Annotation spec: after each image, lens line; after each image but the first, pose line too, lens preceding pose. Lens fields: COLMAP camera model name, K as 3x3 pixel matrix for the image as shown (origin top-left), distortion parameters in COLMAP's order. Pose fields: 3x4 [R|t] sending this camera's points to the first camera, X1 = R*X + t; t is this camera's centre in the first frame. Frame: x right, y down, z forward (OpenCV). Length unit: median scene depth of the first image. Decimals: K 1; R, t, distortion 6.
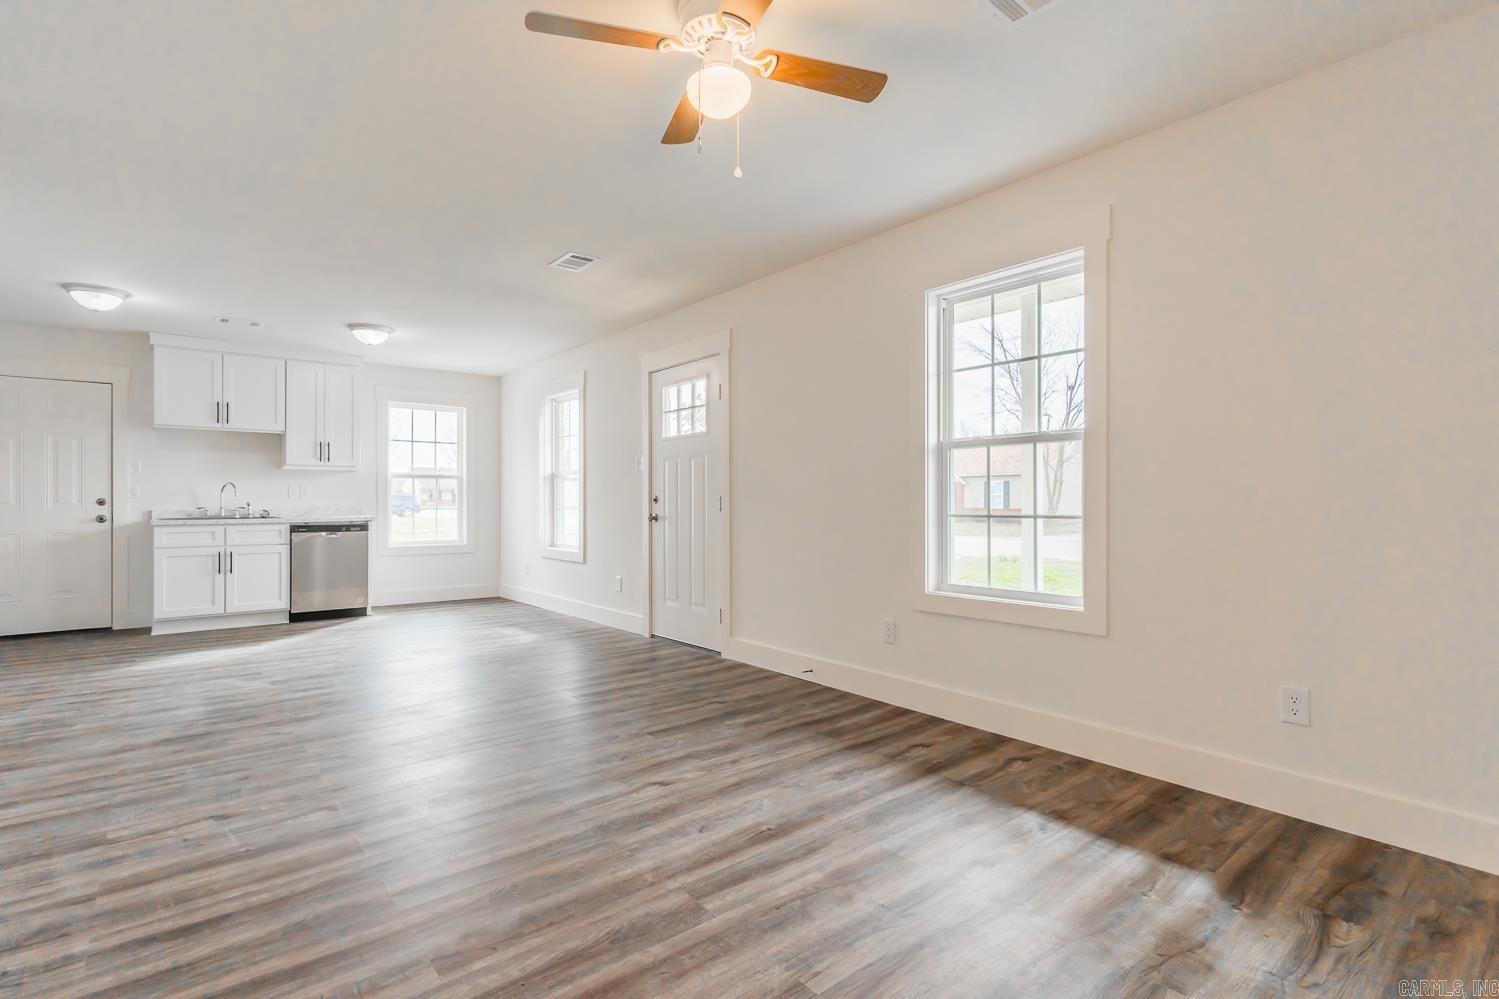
lens RADIAL K [[707.2, 0, 750.5], [0, 707.2, 500.6], [0, 0, 1]] dist [-0.001334, 0.000632]
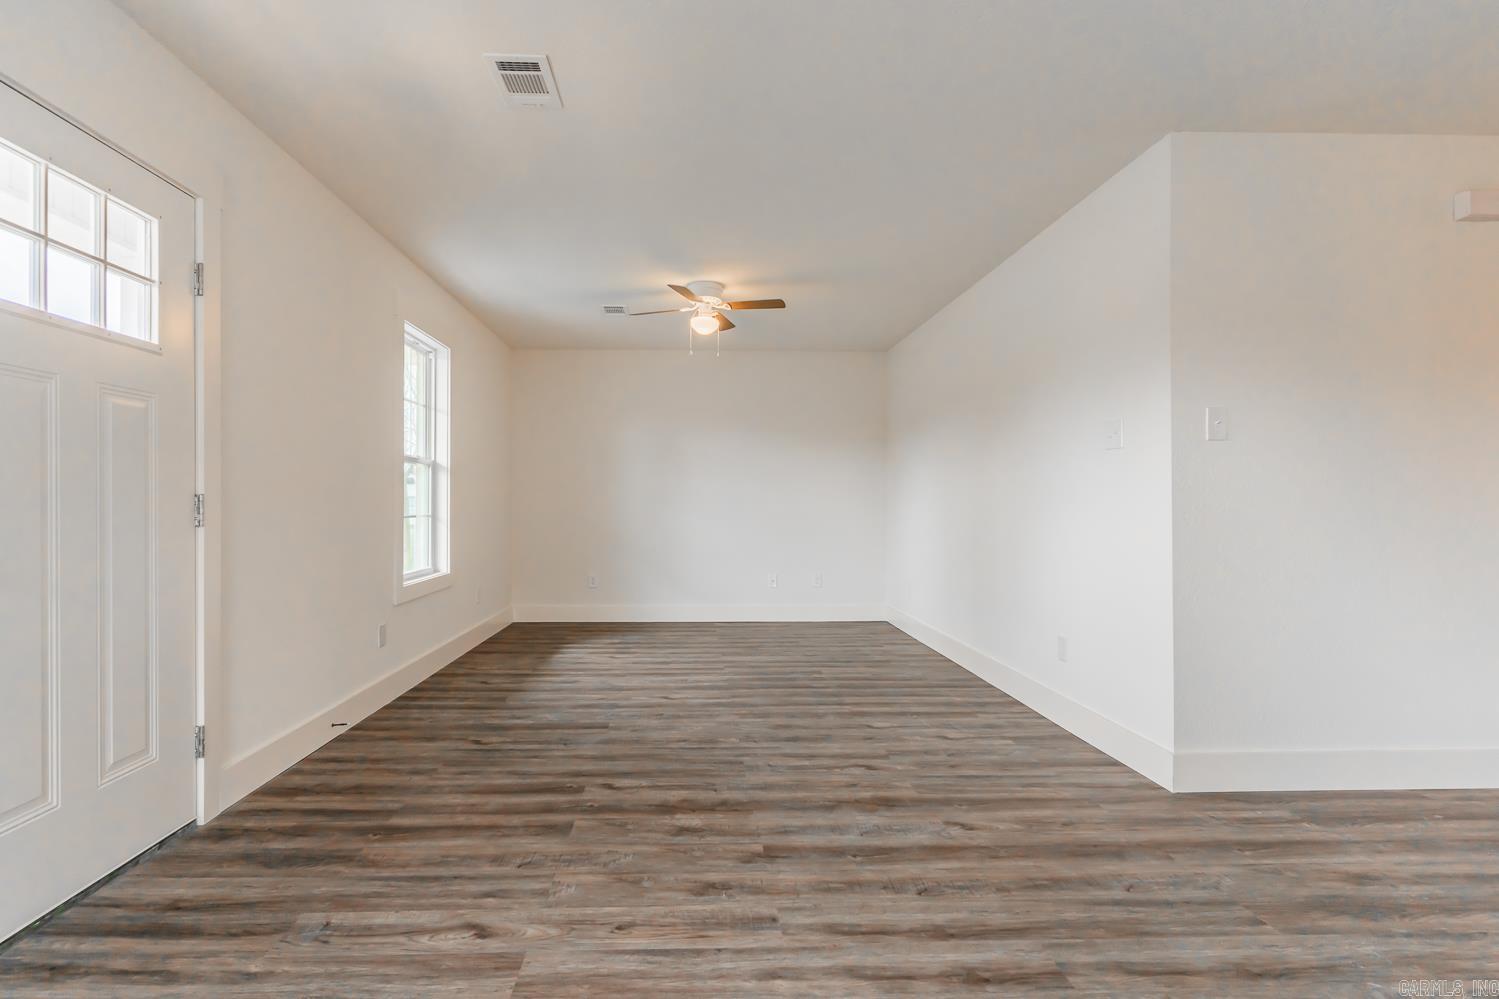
lens RADIAL K [[736.1, 0, 720.0], [0, 736.1, 498.3], [0, 0, 1]] dist [-0.001162, -0.000282]
pose [[-0.794398, 0.005081, 0.607377, -0.520743], [0.000950, 0.999974, -0.007122, 0.000081], [-0.607397, -0.005081, -0.794382, 0.979384]]
